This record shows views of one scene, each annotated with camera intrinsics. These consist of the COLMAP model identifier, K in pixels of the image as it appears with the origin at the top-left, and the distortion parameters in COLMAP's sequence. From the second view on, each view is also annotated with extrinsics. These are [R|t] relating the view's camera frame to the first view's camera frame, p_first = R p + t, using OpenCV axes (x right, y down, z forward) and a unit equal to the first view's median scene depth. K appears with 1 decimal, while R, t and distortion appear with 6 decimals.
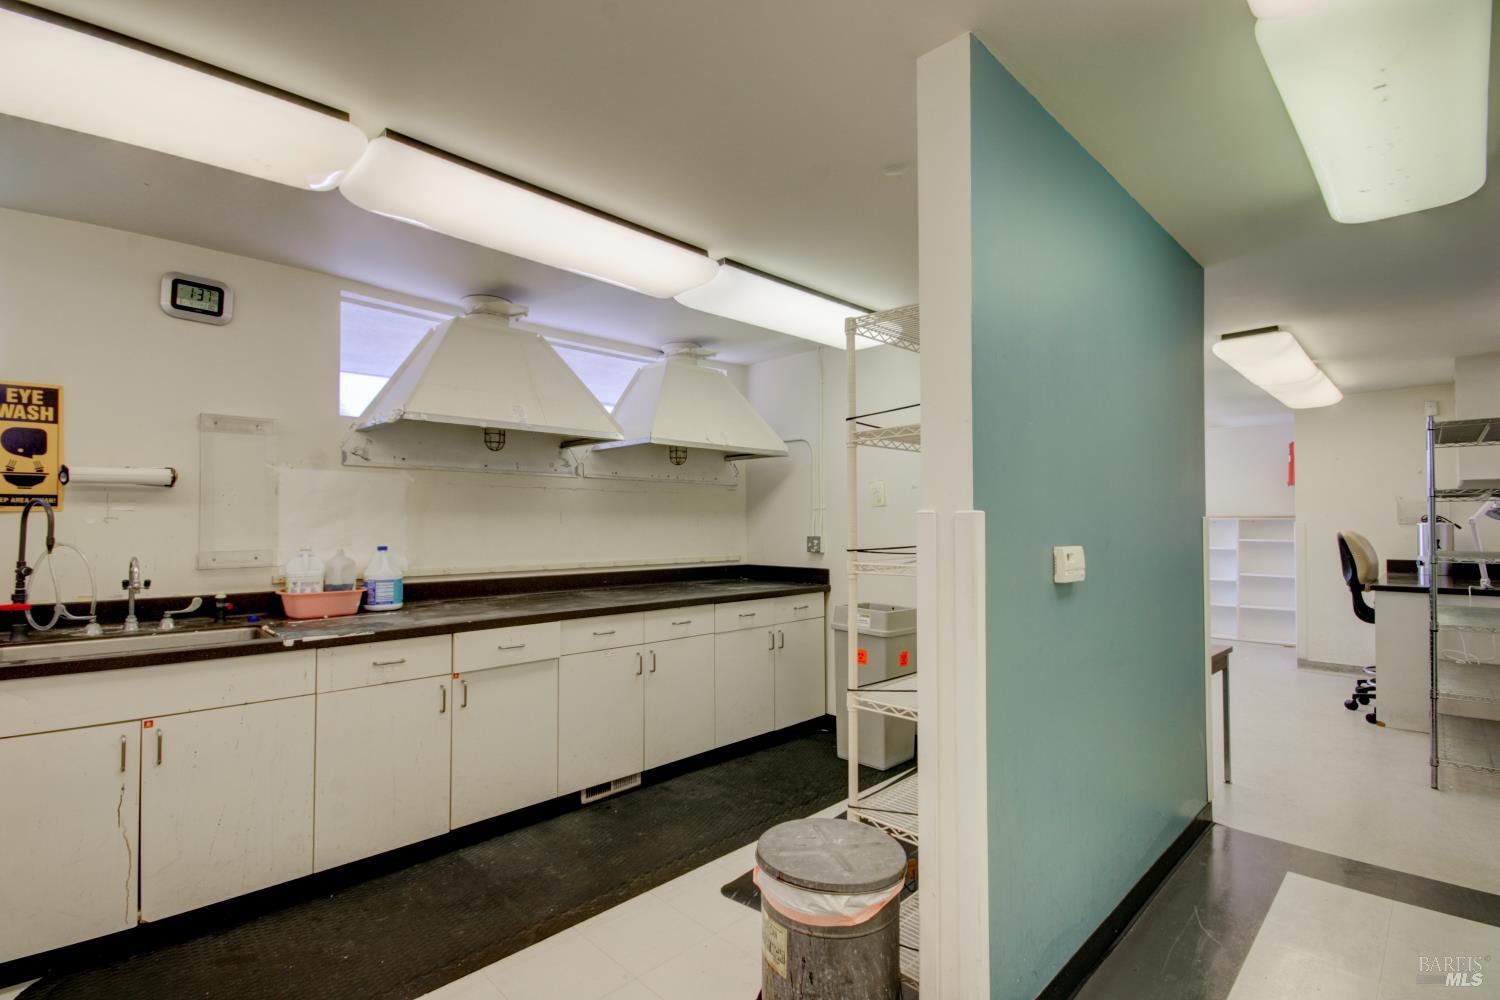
lens RADIAL K [[696.4, 0, 750.0], [0, 696.4, 500.0], [0, 0, 1]] dist [0.015037, -0.000396]
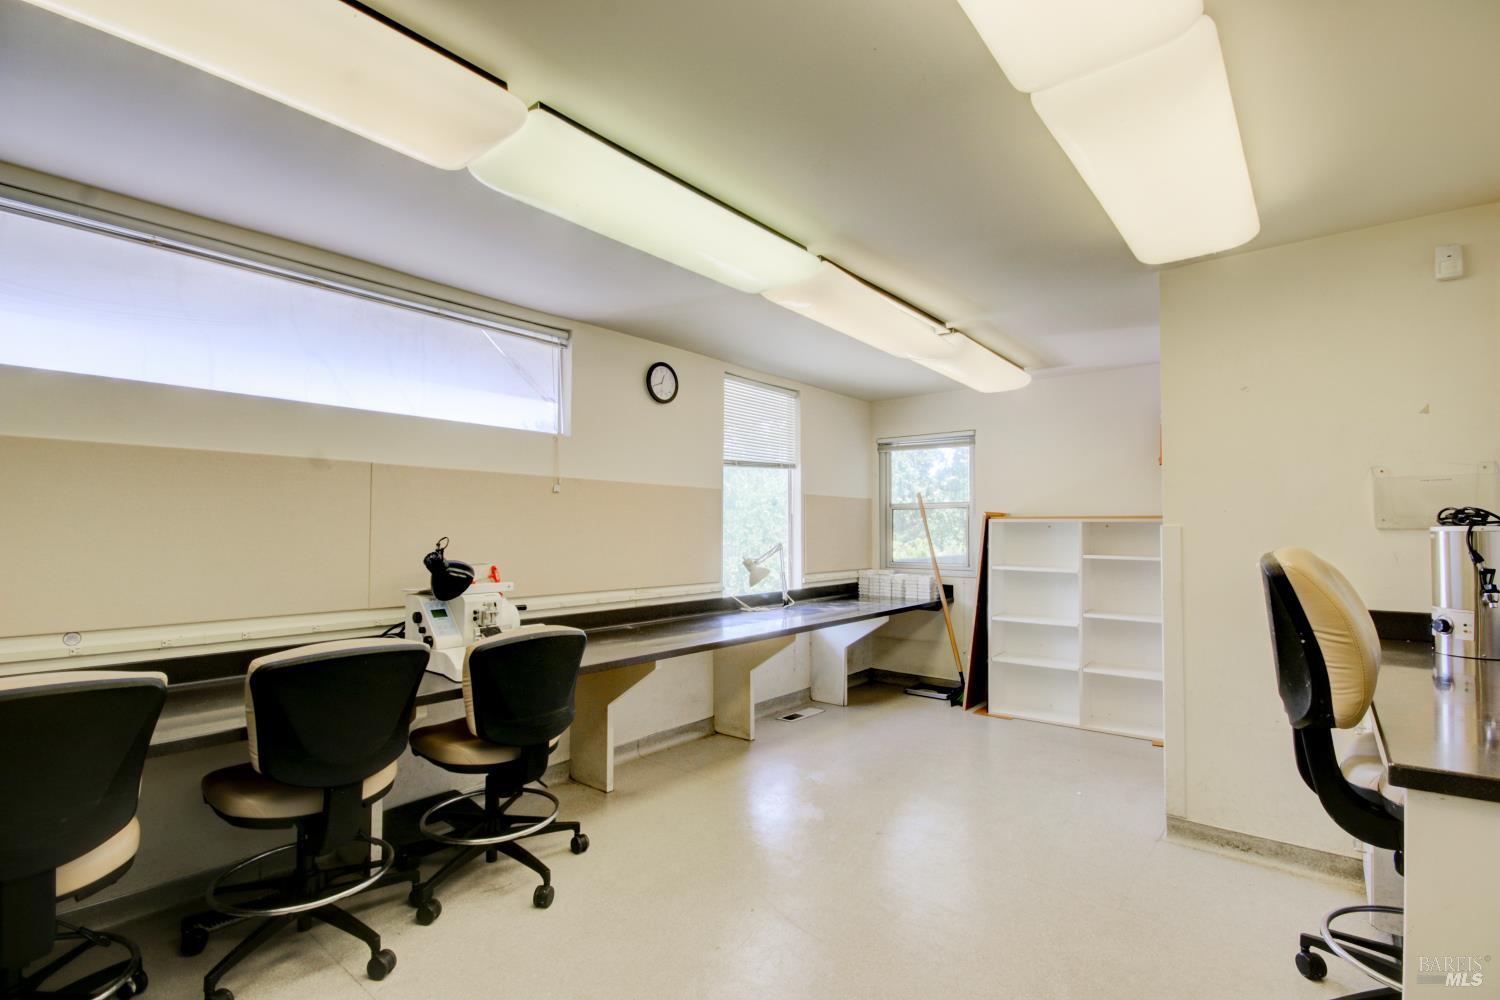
lens RADIAL K [[696.4, 0, 750.0], [0, 696.4, 500.0], [0, 0, 1]] dist [0.015037, -0.000396]
pose [[0.994951, 0.009181, 0.099945, 0.550190], [-0.008348, 0.999927, -0.008753, 0.026073], [-0.100018, 0.007875, 0.994954, 0.679245]]
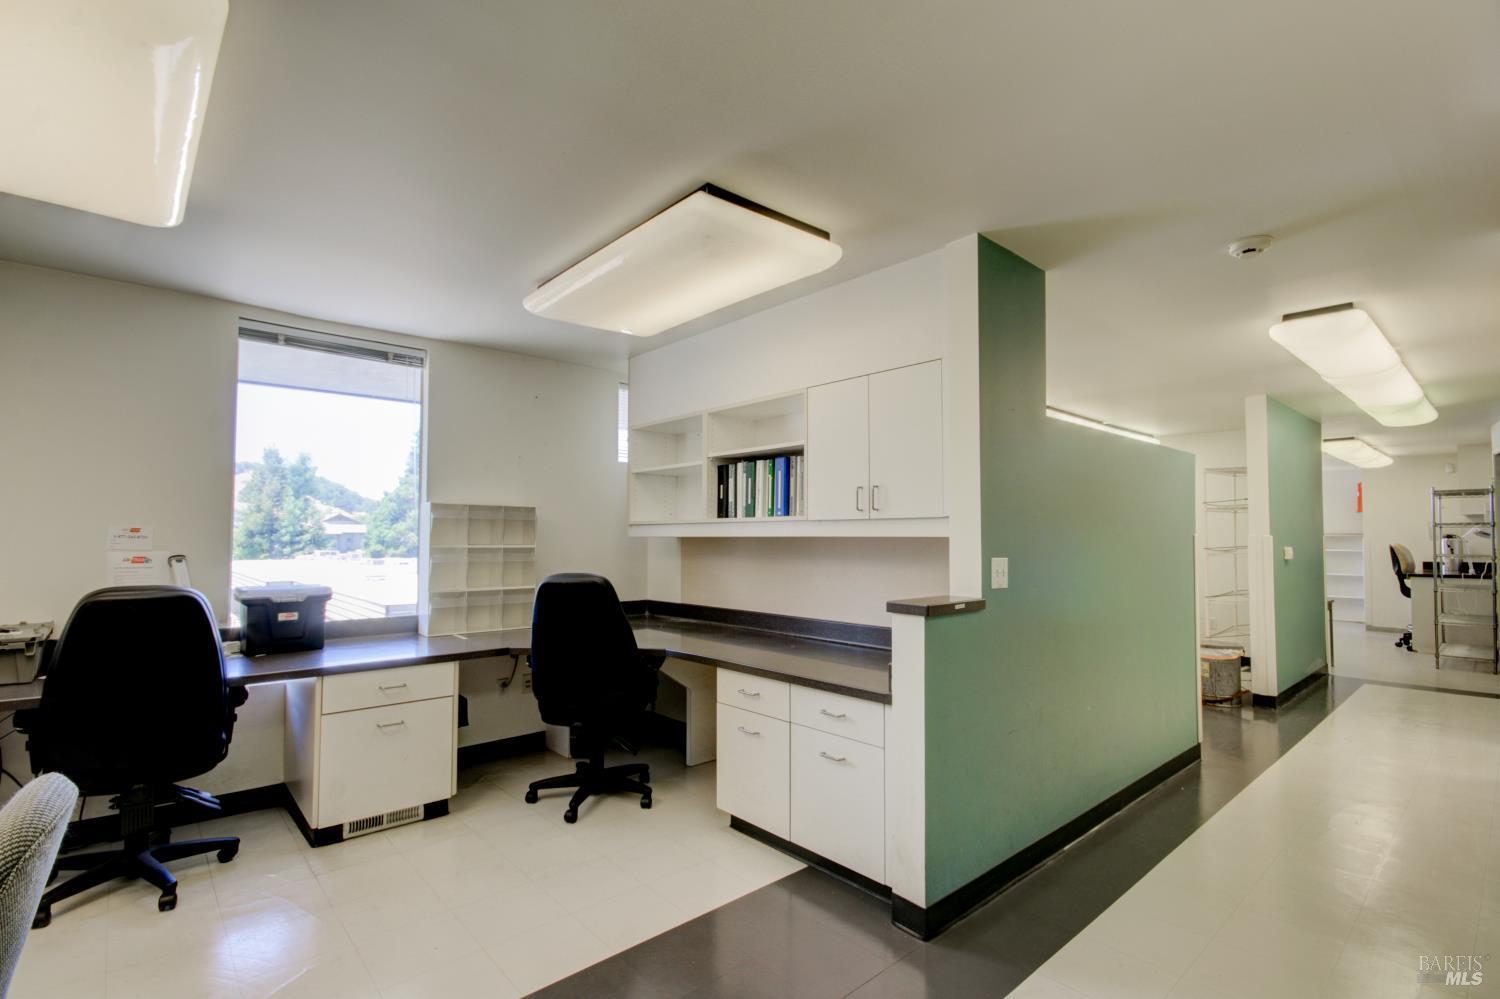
lens RADIAL K [[708.8, 0, 749.9], [0, 708.8, 510.1], [0, 0, 1]] dist [0.000881, 0.000096]
pose [[0.998811, -0.002518, -0.048681, -0.637056], [0.002068, 0.999955, -0.009286, -0.024879], [0.048702, 0.009174, 0.998771, -0.801598]]
